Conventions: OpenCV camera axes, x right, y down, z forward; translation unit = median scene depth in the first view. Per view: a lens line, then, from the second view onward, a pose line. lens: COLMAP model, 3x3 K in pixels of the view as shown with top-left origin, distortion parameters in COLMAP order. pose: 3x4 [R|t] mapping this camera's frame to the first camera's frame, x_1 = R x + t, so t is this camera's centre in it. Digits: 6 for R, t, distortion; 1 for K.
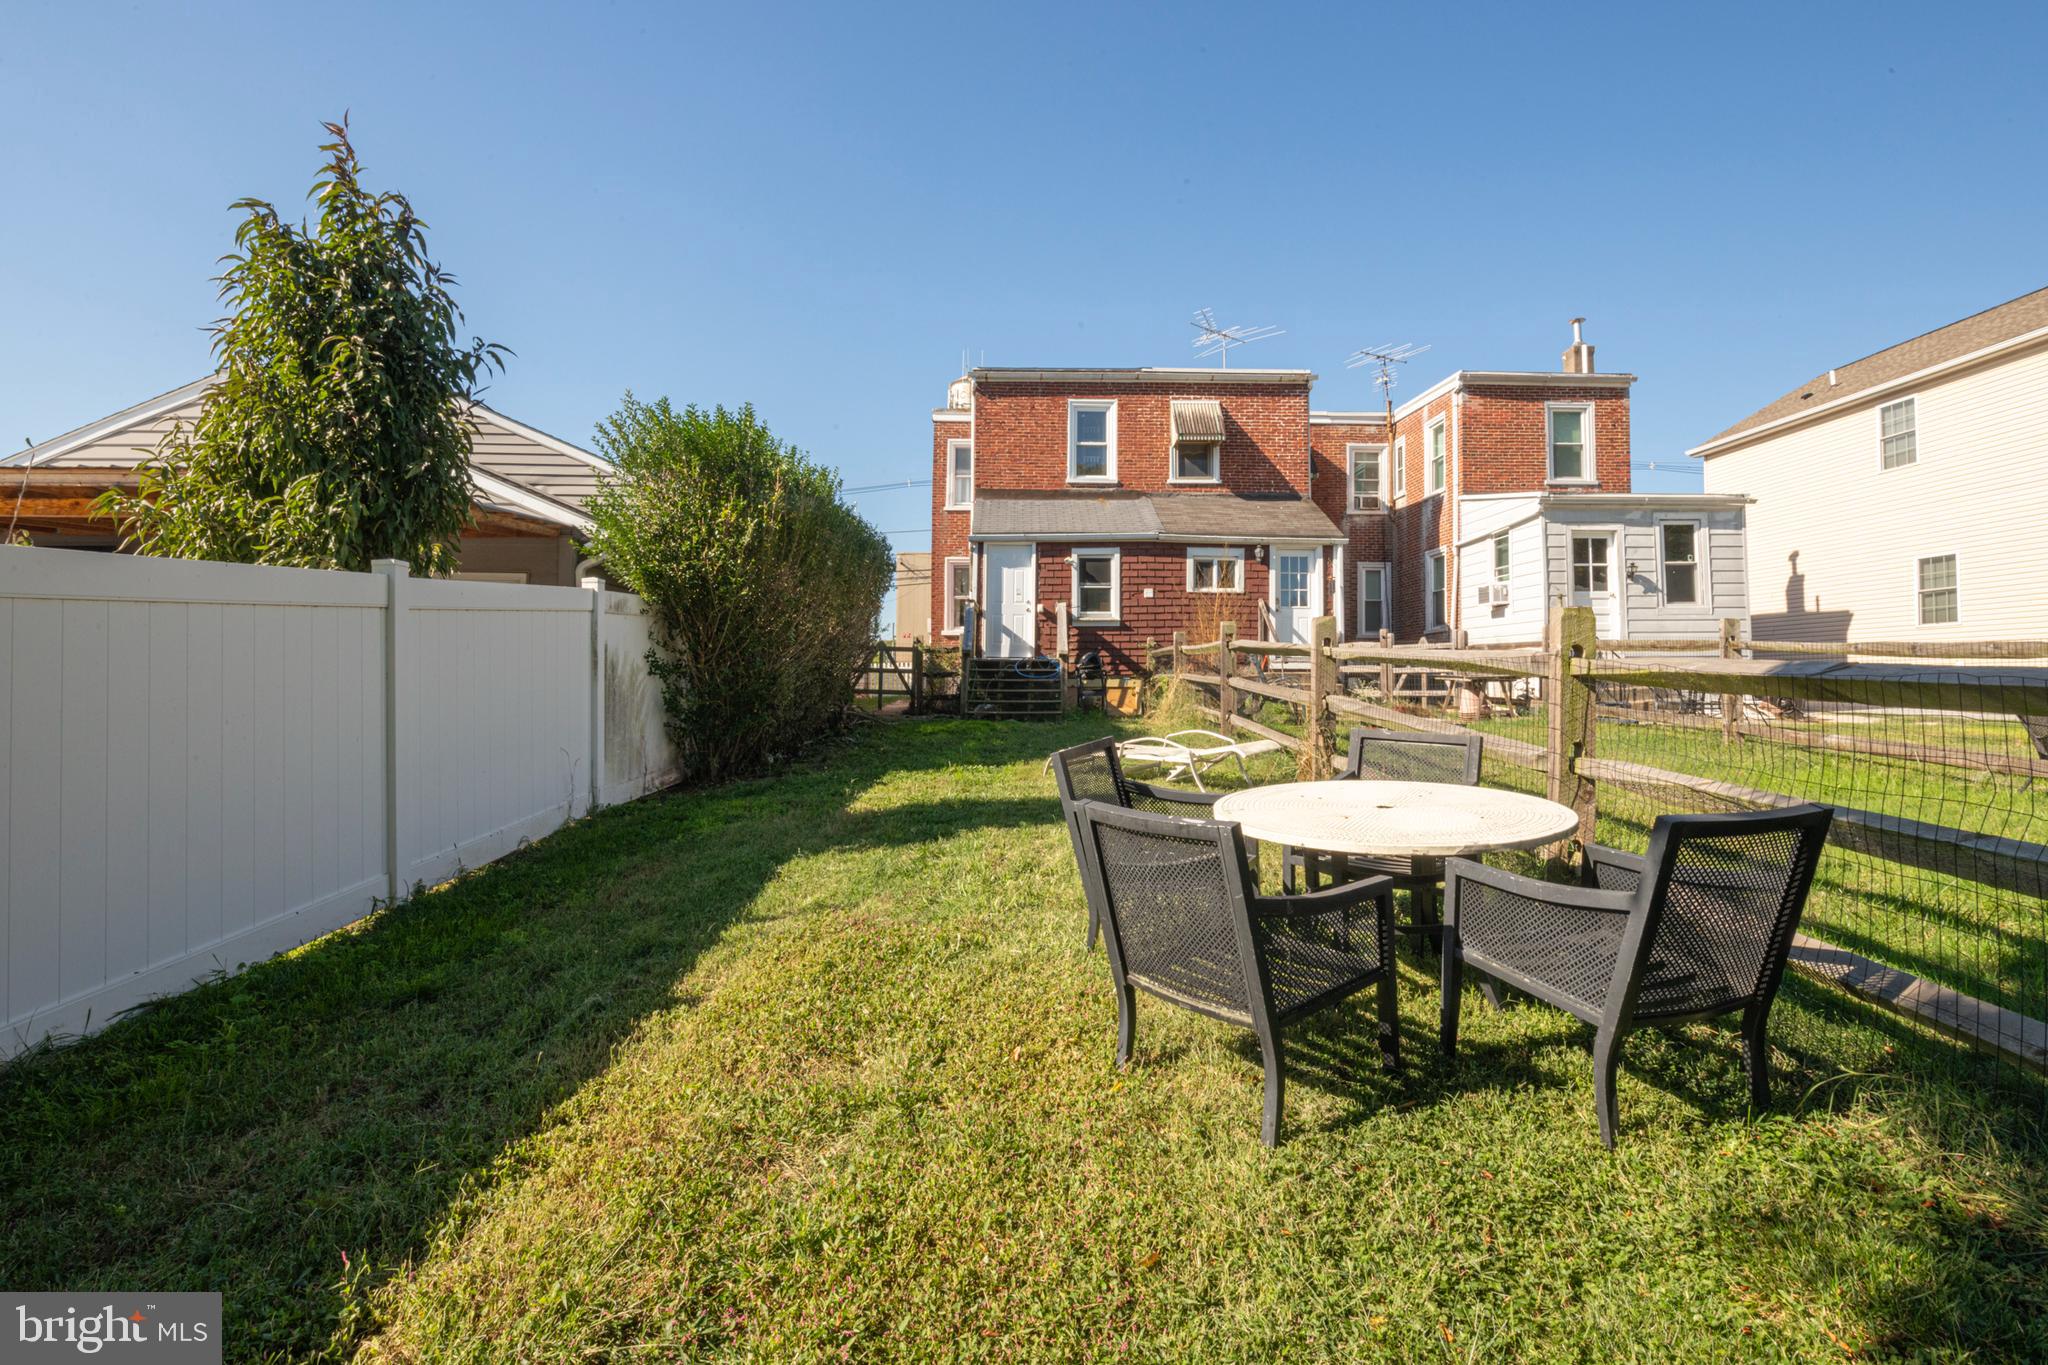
lens RADIAL K [[1008.1, 0, 1025.5], [0, 1008.1, 650.6], [0, 0, 1]] dist [0.000238, -0.000007]
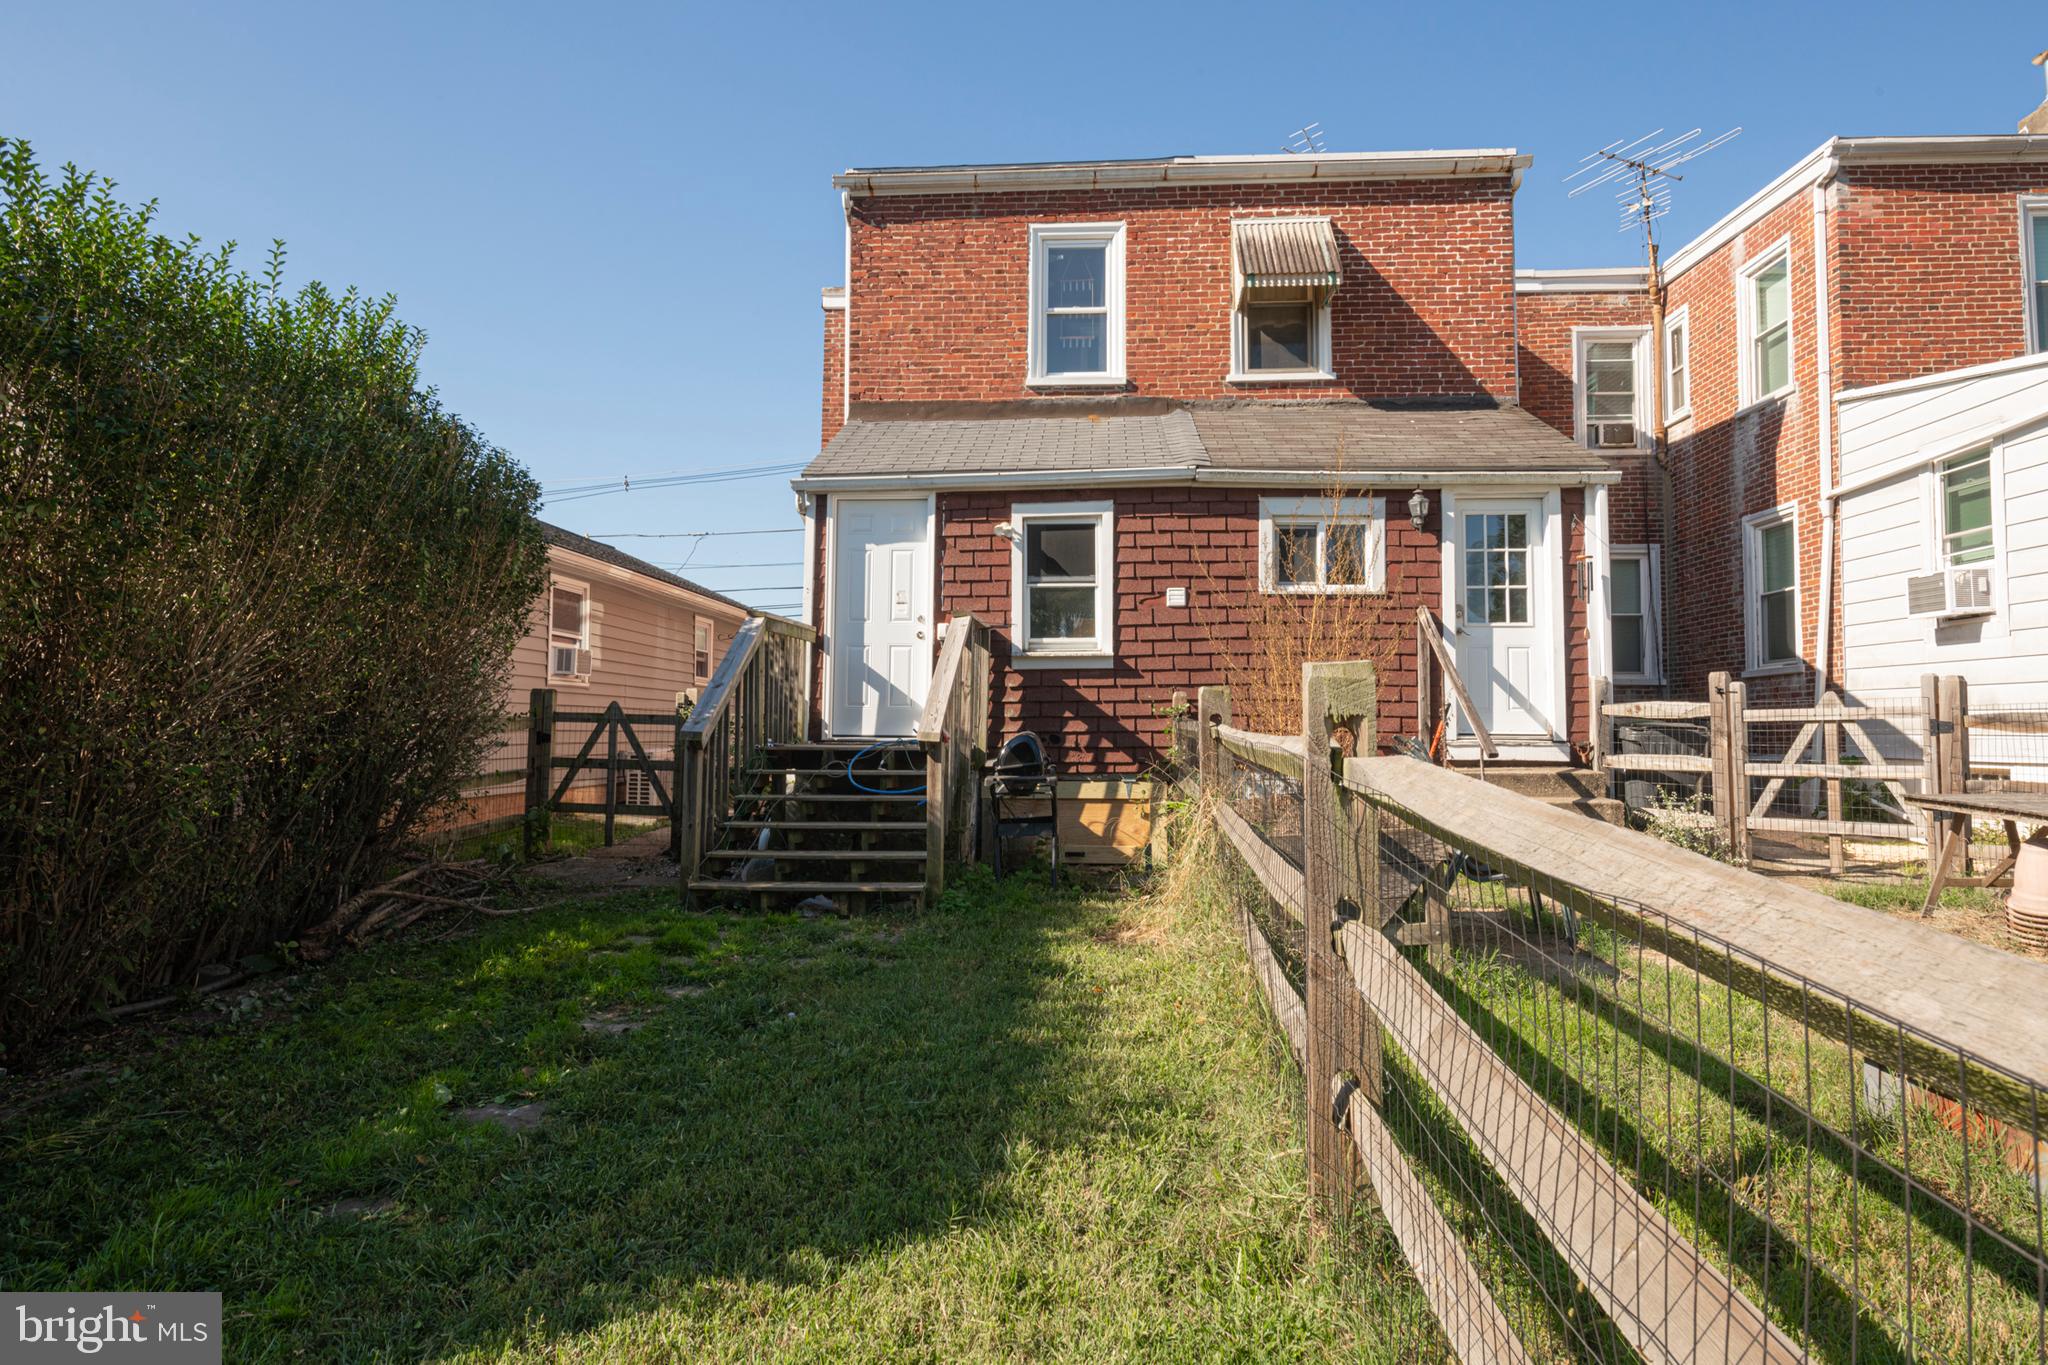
lens RADIAL K [[1168.2, 0, 1024.0], [0, 1168.2, 682.5], [0, 0, 1]] dist [-0.001723, -0.000267]
pose [[0.996974, -0.005169, -0.077560, 0.085716], [0.004598, 0.999961, -0.007540, -0.012467], [0.077596, 0.007161, 0.996959, 0.417484]]
